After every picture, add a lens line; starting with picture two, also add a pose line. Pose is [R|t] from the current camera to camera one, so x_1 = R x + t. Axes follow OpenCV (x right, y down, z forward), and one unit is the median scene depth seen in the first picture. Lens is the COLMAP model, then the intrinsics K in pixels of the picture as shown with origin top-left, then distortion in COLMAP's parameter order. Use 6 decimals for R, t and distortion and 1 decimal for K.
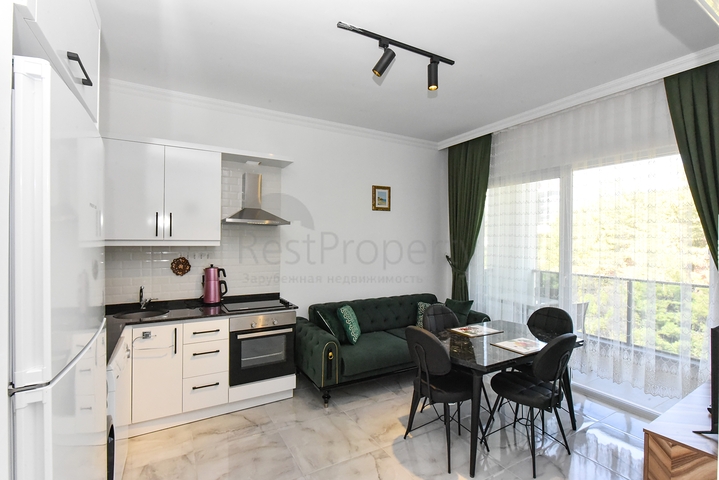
lens RADIAL K [[343.1, 0, 359.5], [0, 343.1, 240.0], [0, 0, 1]] dist [0.001842, 0.000447]
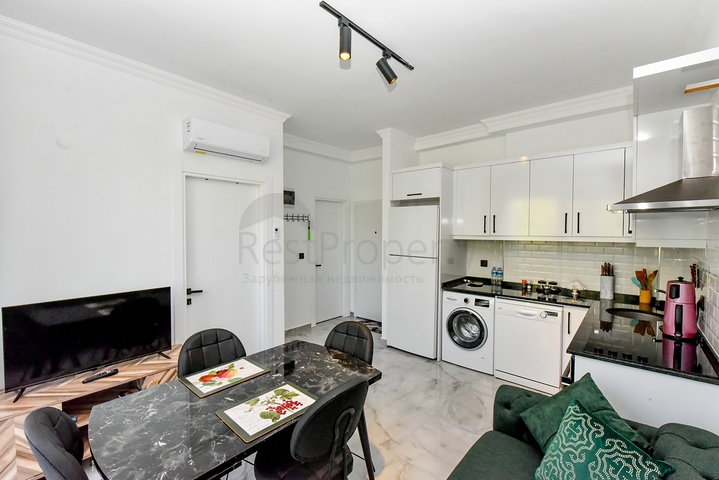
lens RADIAL K [[310.4, 0, 359.5], [0, 310.4, 240.0], [0, 0, 1]] dist [-0.001791, -0.000105]
pose [[-0.946682, -0.002419, -0.322160, 0.355204], [-0.013244, 0.999419, 0.031414, -0.010249], [0.321897, 0.034006, -0.946164, 1.458789]]
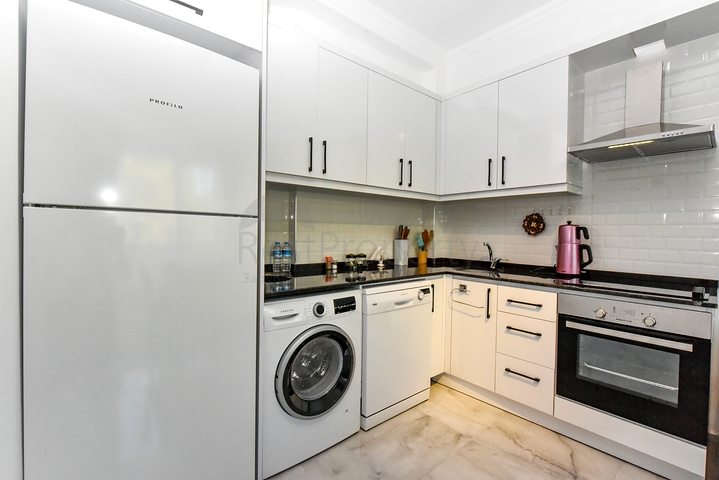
lens RADIAL K [[310.4, 0, 359.5], [0, 310.4, 240.0], [0, 0, 1]] dist [-0.001791, -0.000105]
pose [[0.179432, 0.015145, -0.983654, 0.140708], [-0.016243, 0.999791, 0.012431, 0.118272], [0.983636, 0.013747, 0.179640, 0.486561]]
